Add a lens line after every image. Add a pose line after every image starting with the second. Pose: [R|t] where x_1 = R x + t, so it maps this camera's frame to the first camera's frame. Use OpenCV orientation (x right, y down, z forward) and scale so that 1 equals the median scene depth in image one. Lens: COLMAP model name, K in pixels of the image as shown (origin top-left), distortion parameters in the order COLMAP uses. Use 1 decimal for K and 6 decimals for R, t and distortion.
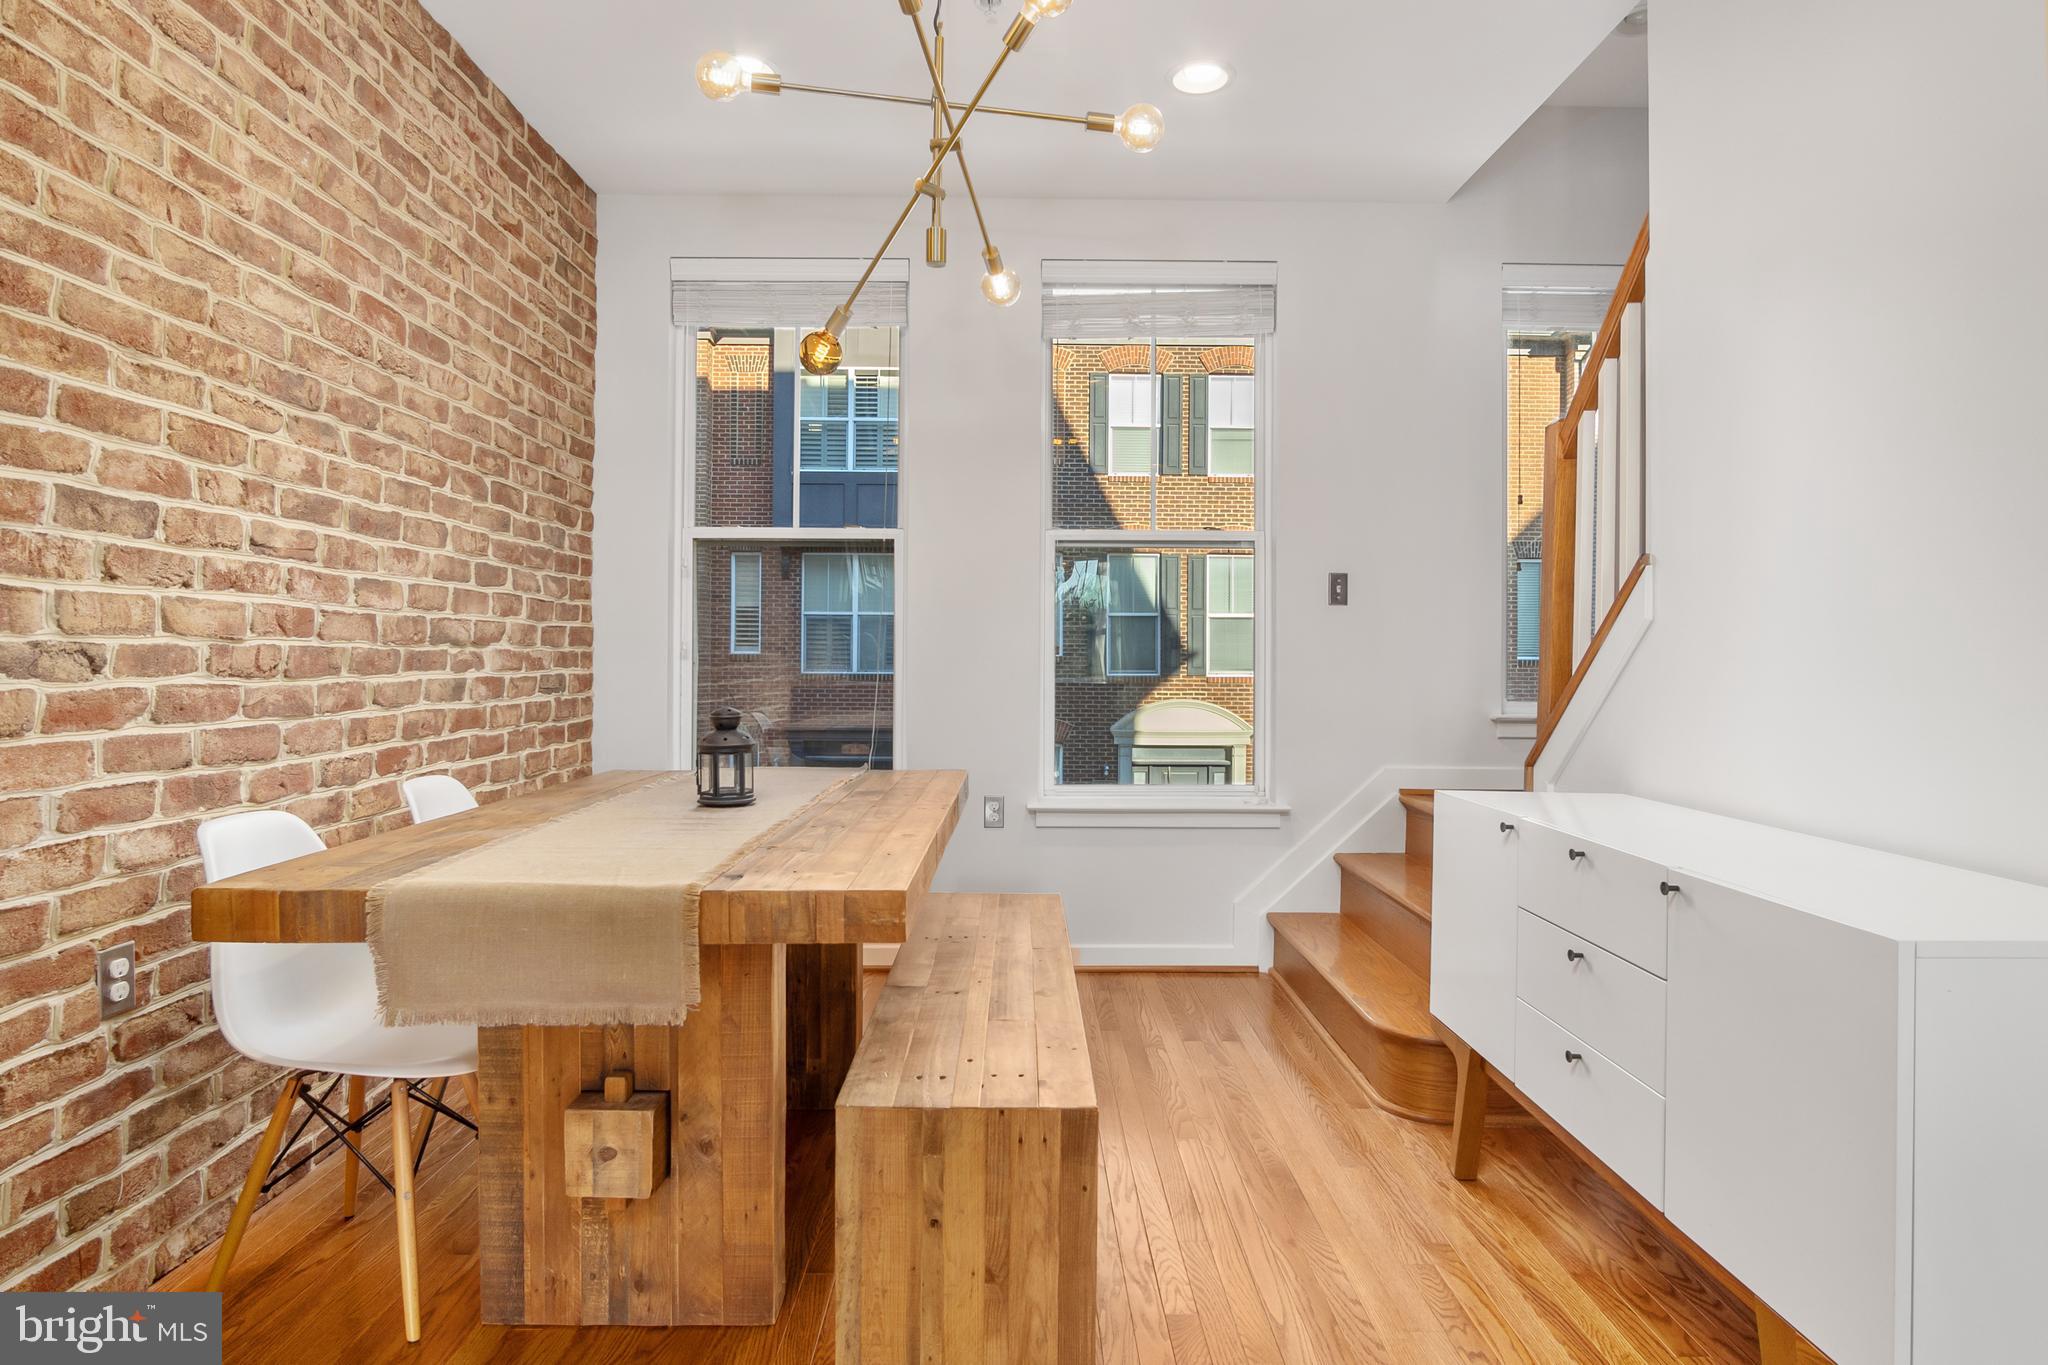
lens RADIAL K [[1127.1, 0, 1028.7], [0, 1127.1, 652.2], [0, 0, 1]] dist [-0.018176, 0.004291]
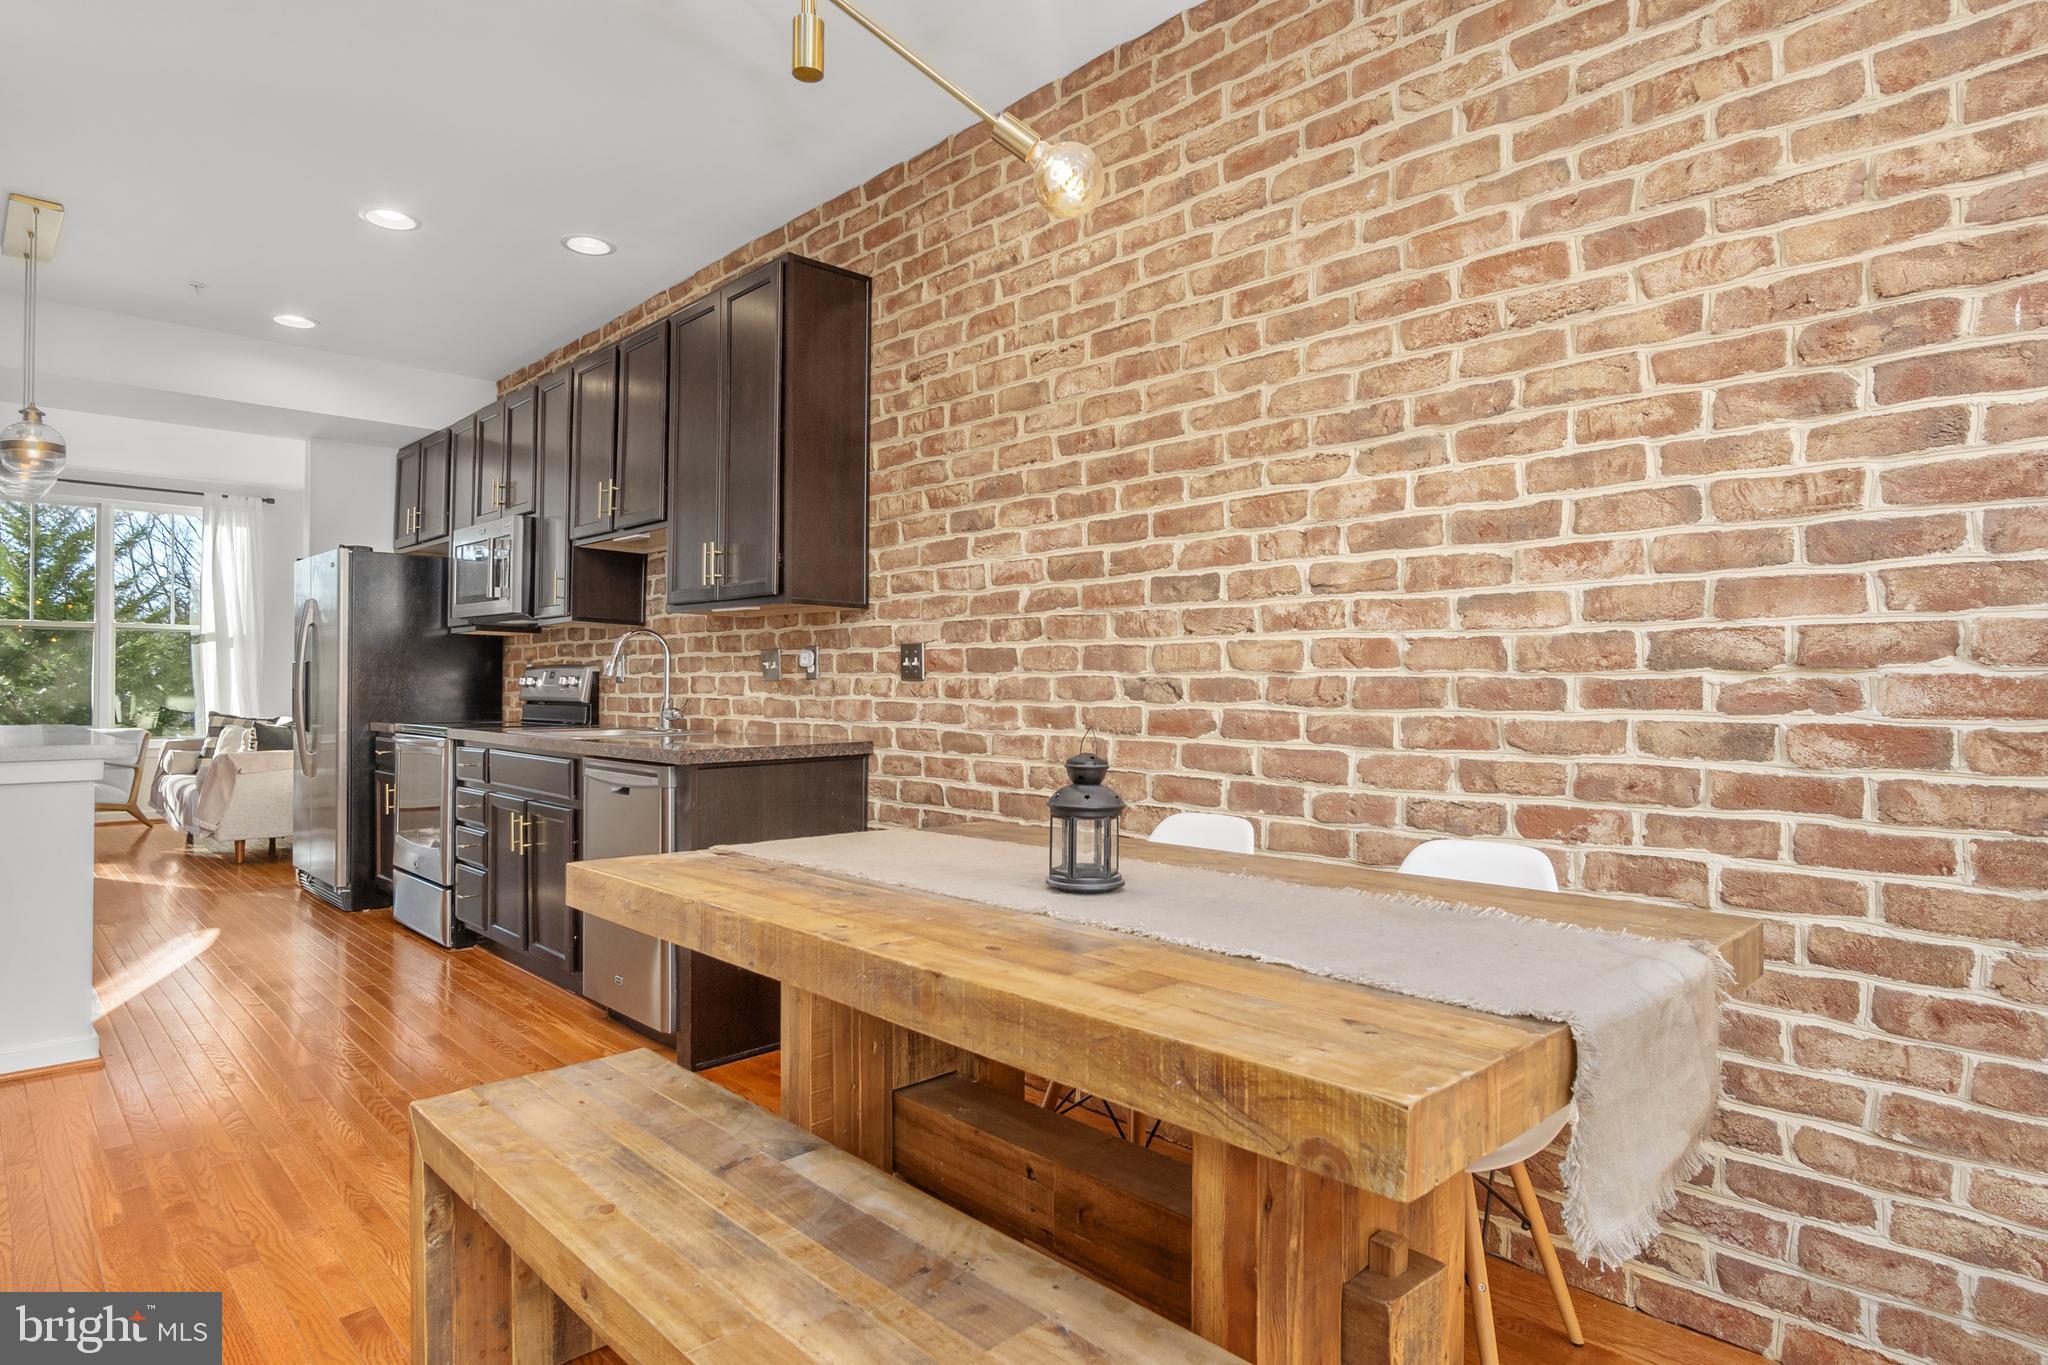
lens RADIAL K [[1117.6, 0, 1034.3], [0, 1117.6, 674.5], [0, 0, 1]] dist [-0.019549, 0.004174]
pose [[-0.721428, -0.013455, -0.692358, 0.239280], [-0.002107, 0.999849, -0.017234, 0.009581], [0.692486, -0.010974, -0.721348, 1.416216]]
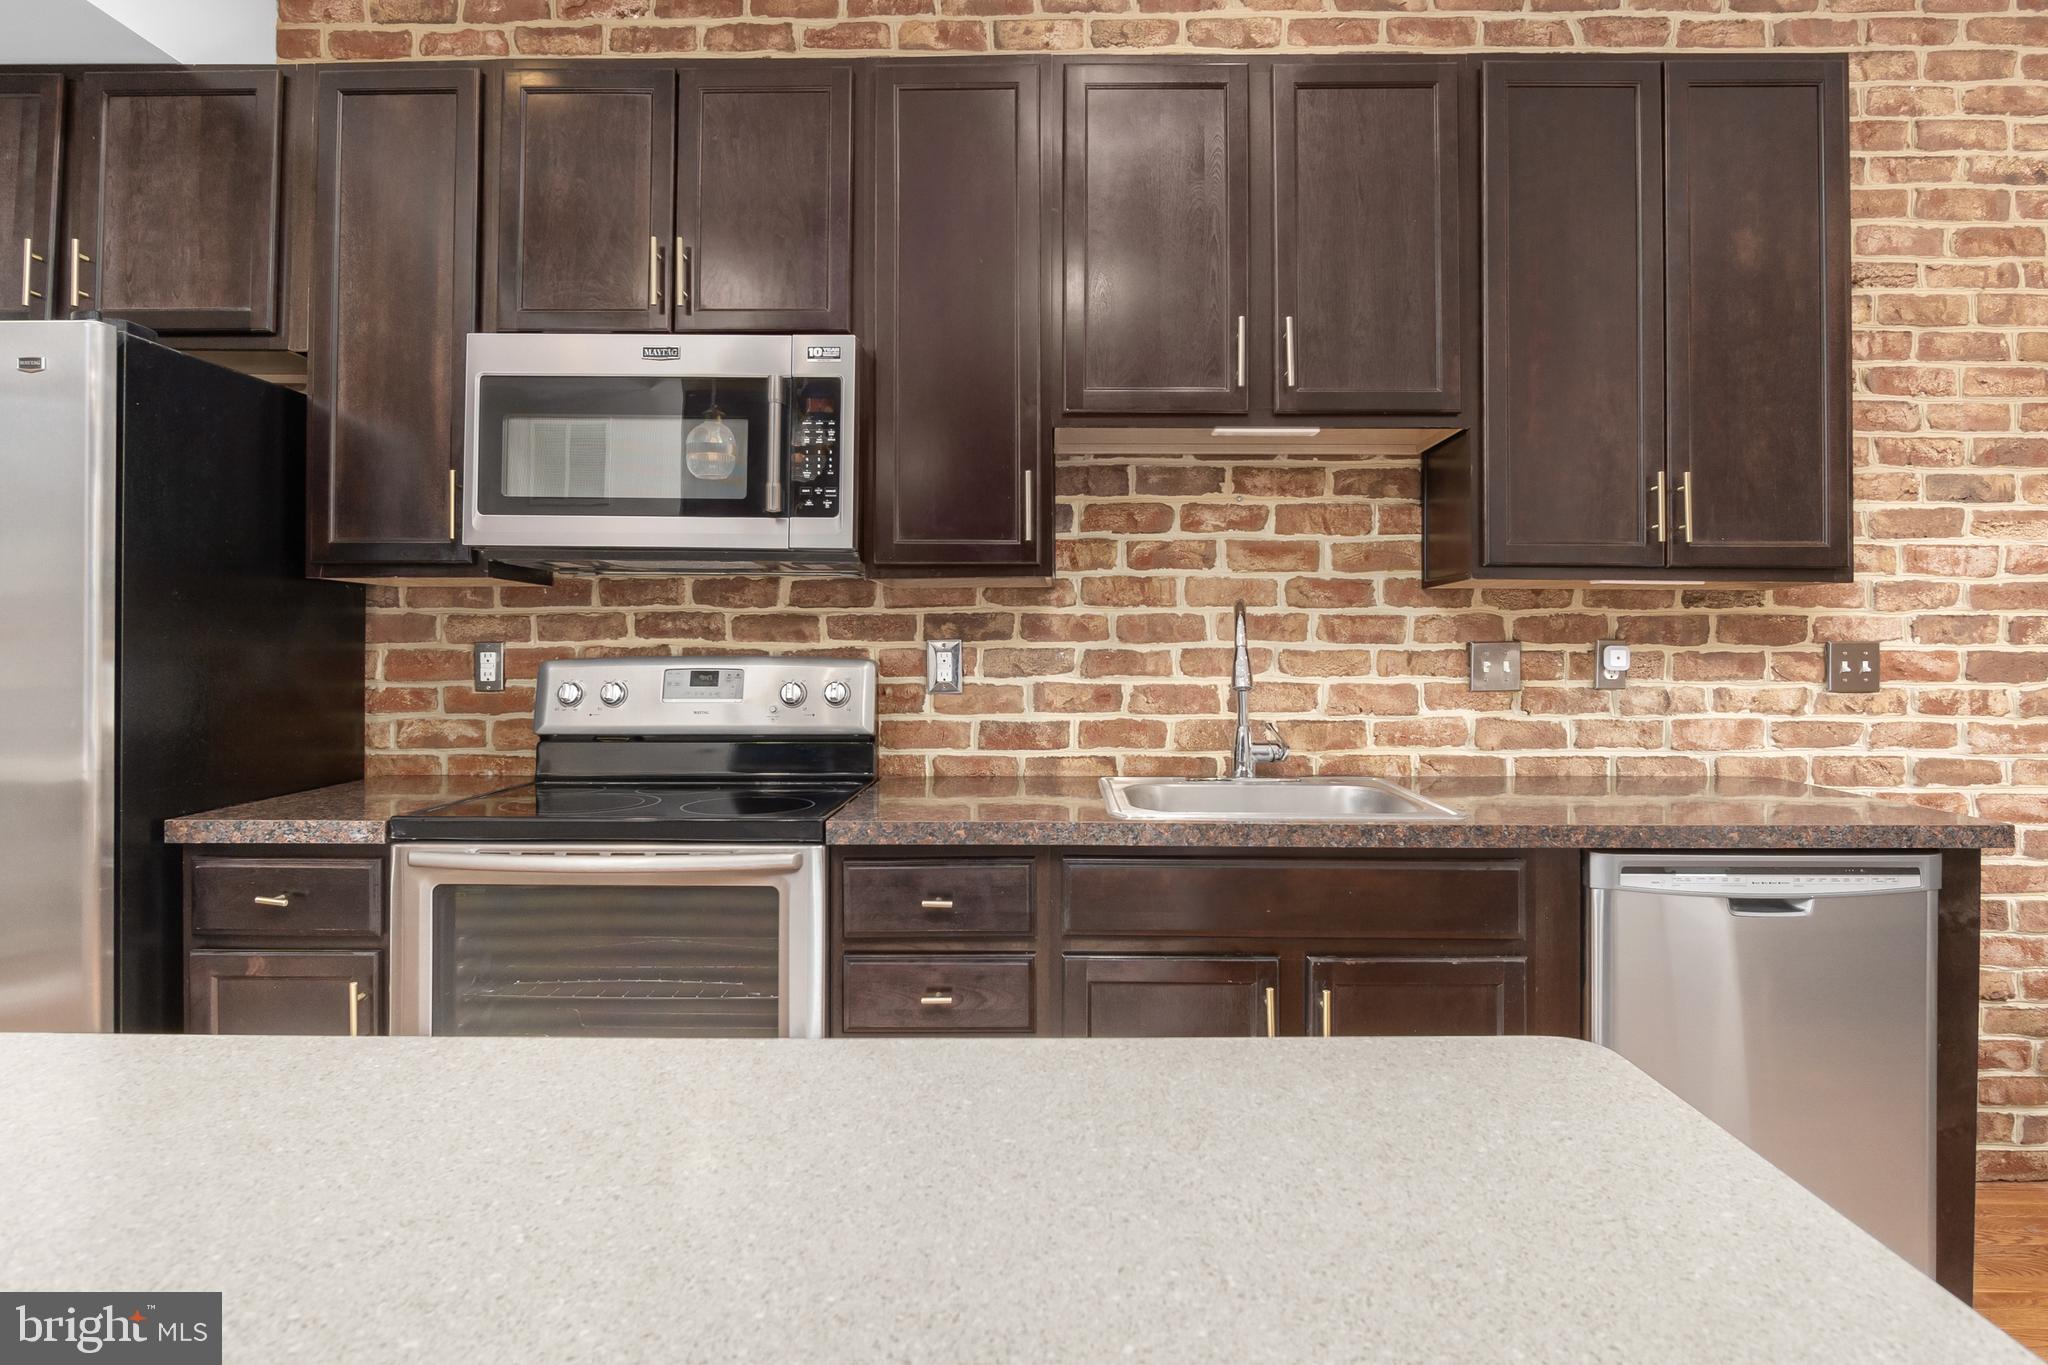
lens RADIAL K [[1127.1, 0, 1042.5], [0, 1127.1, 638.2], [0, 0, 1]] dist [-0.018176, 0.004291]
pose [[-0.027272, -0.011546, -0.999561, 0.435104], [0.004221, 0.999923, -0.011665, -0.046573], [0.999619, -0.004537, -0.027222, -0.392990]]
